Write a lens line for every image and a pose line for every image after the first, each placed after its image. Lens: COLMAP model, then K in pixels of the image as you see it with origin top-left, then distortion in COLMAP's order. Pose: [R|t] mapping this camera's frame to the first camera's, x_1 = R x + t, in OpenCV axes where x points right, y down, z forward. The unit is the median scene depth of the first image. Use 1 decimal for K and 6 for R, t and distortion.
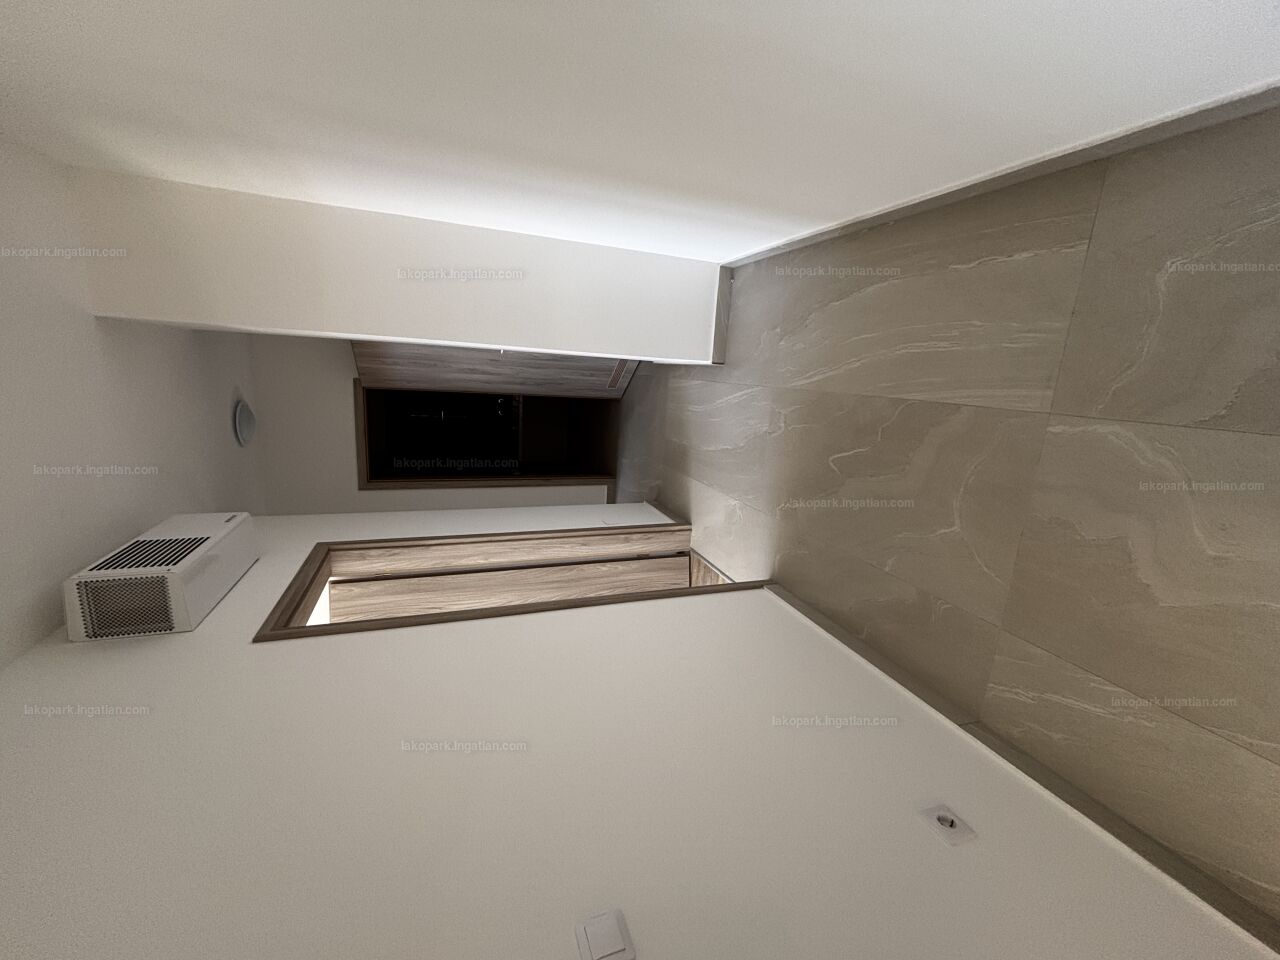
lens RADIAL K [[517.0, 0, 640.8], [0, 517.0, 482.9], [0, 0, 1]] dist [-0.007072, 0.001774]
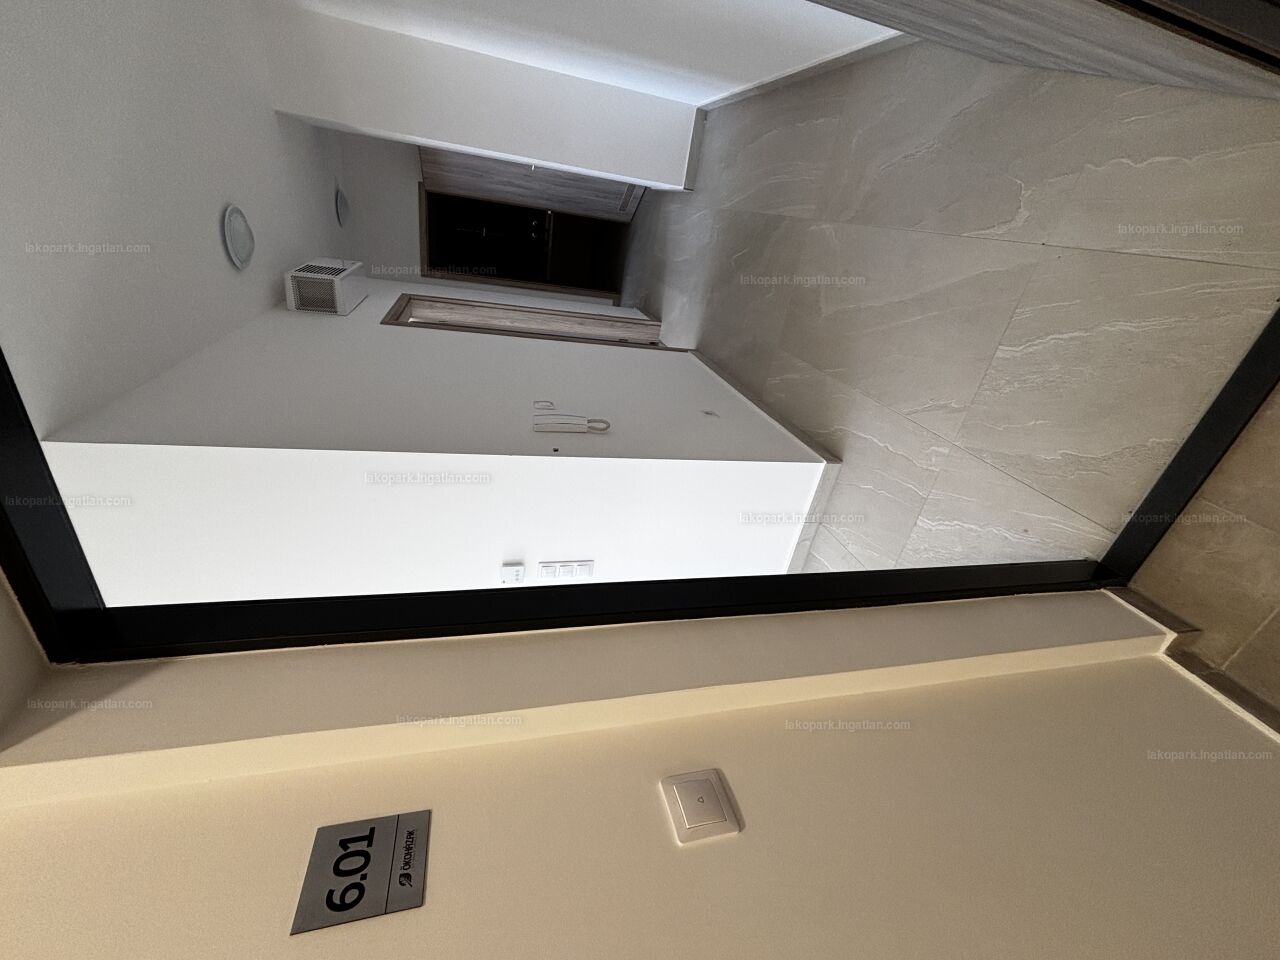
lens RADIAL K [[517.0, 0, 628.2], [0, 517.0, 475.6], [0, 0, 1]] dist [-0.007072, 0.001774]
pose [[0.989254, 0.132306, -0.062230, 0.178980], [-0.112965, 0.961845, 0.249185, 0.169070], [0.092824, -0.239478, 0.966454, -0.495222]]
